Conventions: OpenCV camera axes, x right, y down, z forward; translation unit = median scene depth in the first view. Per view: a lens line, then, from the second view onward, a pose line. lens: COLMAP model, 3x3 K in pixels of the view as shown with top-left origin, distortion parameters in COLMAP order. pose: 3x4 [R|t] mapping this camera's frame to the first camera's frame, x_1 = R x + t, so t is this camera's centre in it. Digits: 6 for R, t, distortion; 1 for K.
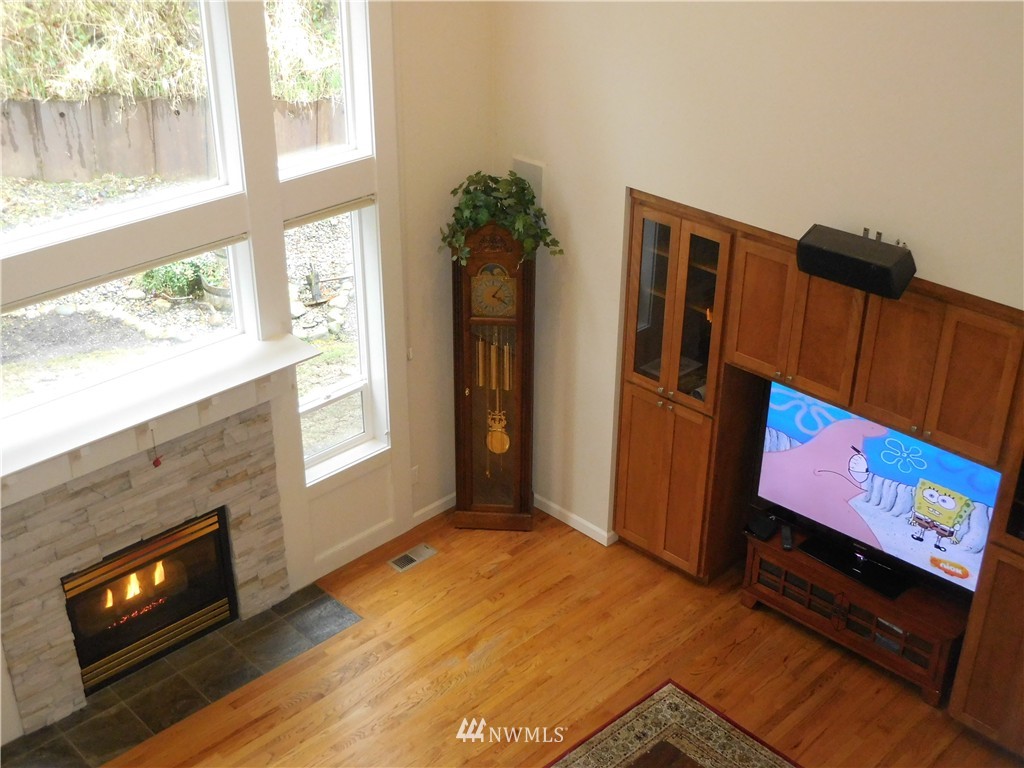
lens RADIAL K [[1211.6, 0, 512.0], [0, 1211.6, 384.0], [0, 0, 1]] dist [-0.017517, 0.018040]
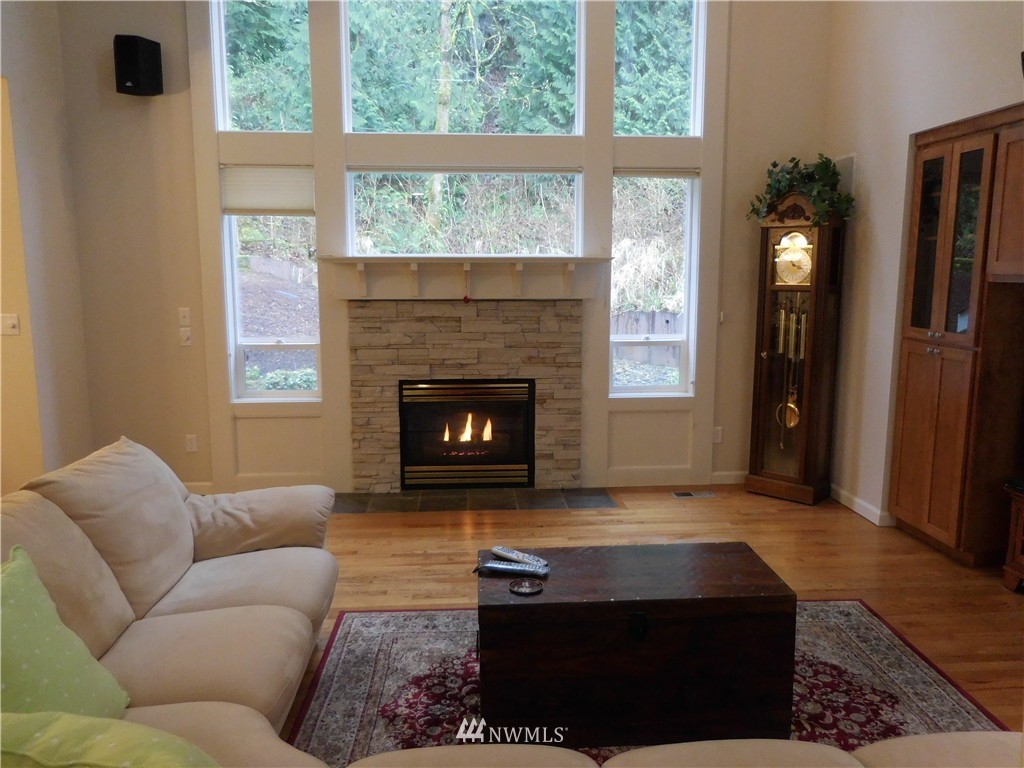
lens RADIAL K [[779.9, 0, 514.1], [0, 779.9, 384.7], [0, 0, 1]] dist [-0.010026, 0.006349]
pose [[0.760931, 0.089854, -0.642581, 0.280249], [-0.298477, 0.927828, -0.223709, 0.290591], [0.576104, 0.362023, 0.732833, 0.360269]]
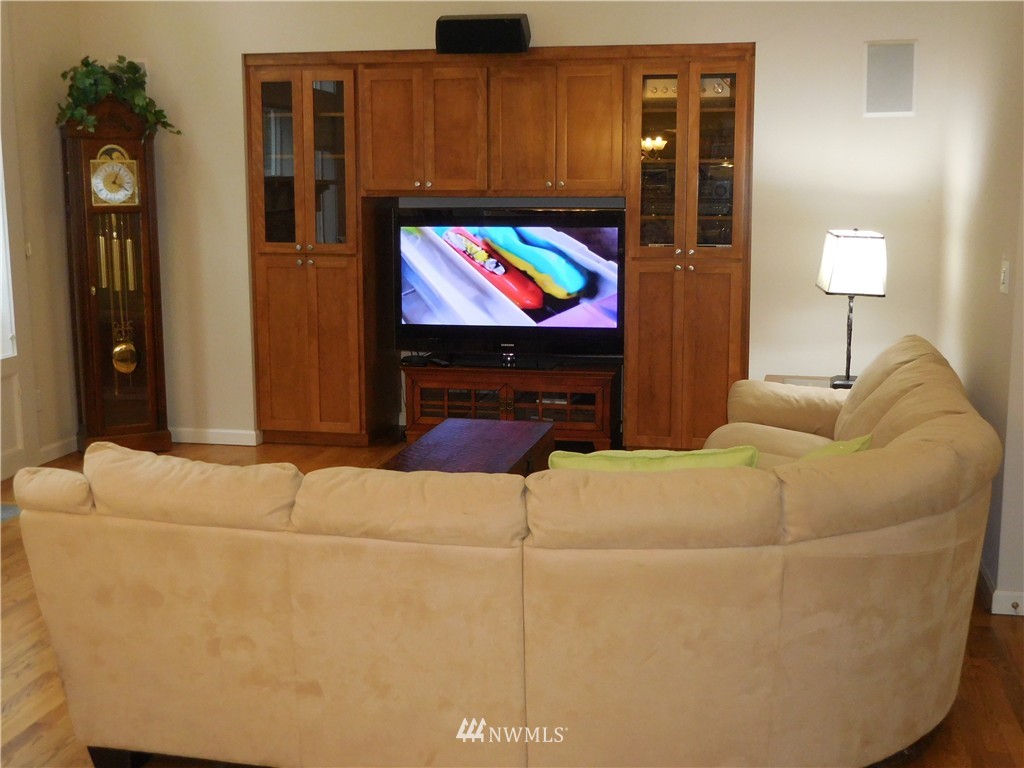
lens RADIAL K [[1211.6, 0, 512.0], [0, 1211.6, 384.0], [0, 0, 1]] dist [-0.017517, 0.018040]
pose [[0.836273, -0.099678, 0.539178, -0.306596], [0.260715, 0.937351, -0.231086, 0.414335], [-0.482365, 0.333822, 0.809868, 0.099067]]
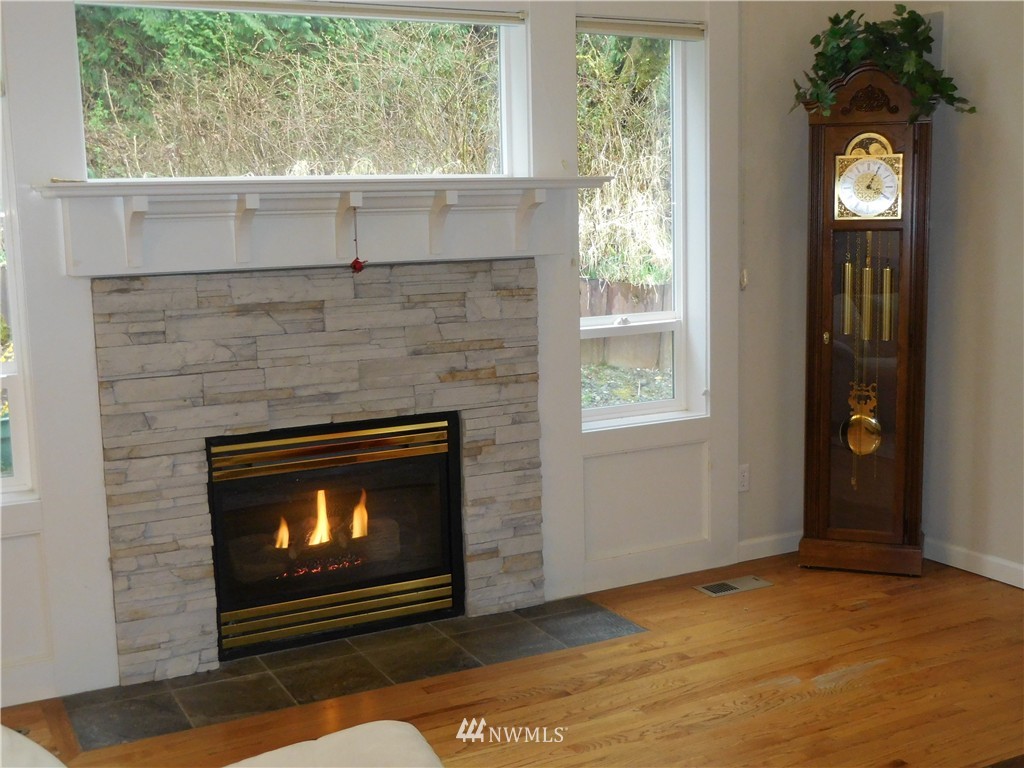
lens RADIAL K [[1211.6, 0, 512.0], [0, 1211.6, 384.0], [0, 0, 1]] dist [-0.017517, 0.018040]
pose [[0.956243, 0.014917, -0.292194, -0.006846], [-0.110422, 0.943241, -0.313216, 0.288223], [0.270937, 0.331775, 0.903614, 0.367641]]
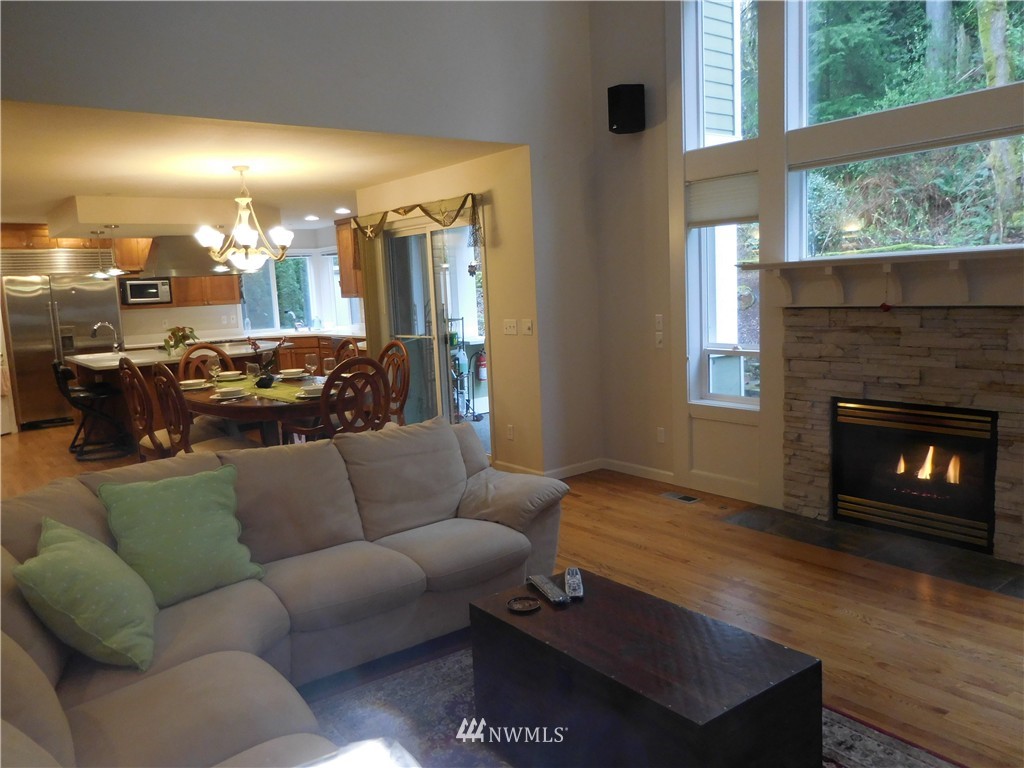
lens RADIAL K [[779.9, 0, 514.1], [0, 779.9, 384.7], [0, 0, 1]] dist [-0.010026, 0.006349]
pose [[-0.127999, 0.129337, -0.983305, 0.417809], [-0.419673, 0.891257, 0.171859, 0.130812], [0.898605, 0.434665, -0.059801, 0.655110]]
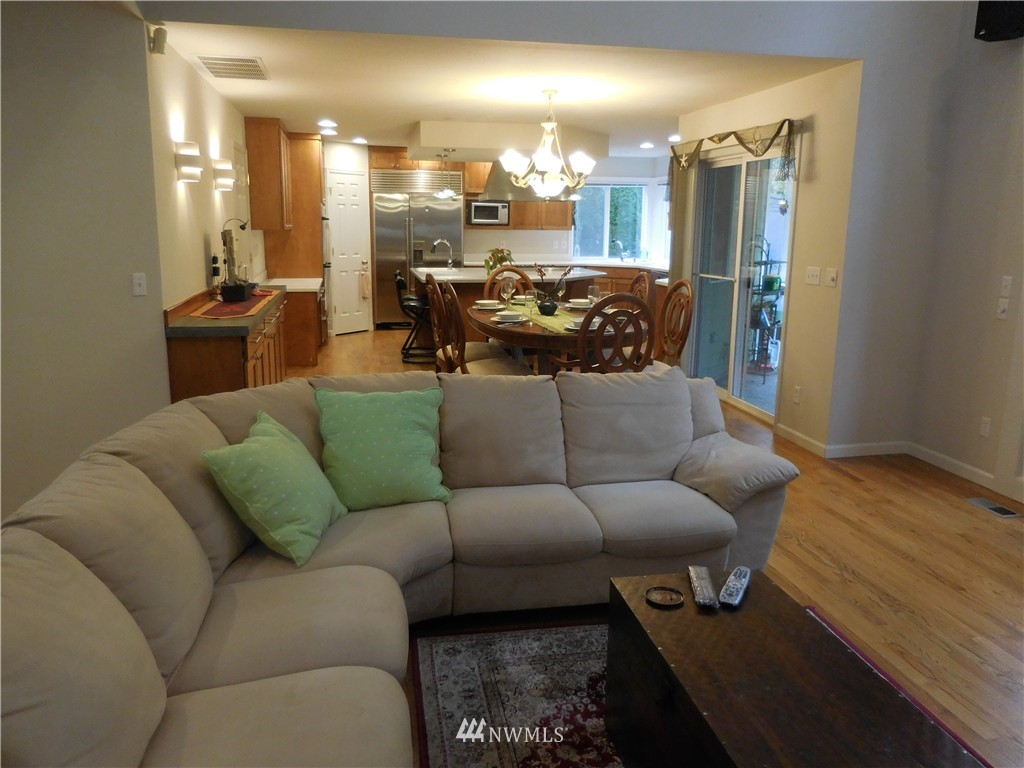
lens RADIAL K [[779.9, 0, 514.1], [0, 779.9, 384.7], [0, 0, 1]] dist [-0.010026, 0.006349]
pose [[-0.554200, 0.159529, -0.816954, 0.346712], [-0.398589, 0.810761, 0.428712, 0.098986], [0.730746, 0.563220, -0.385737, 0.715423]]
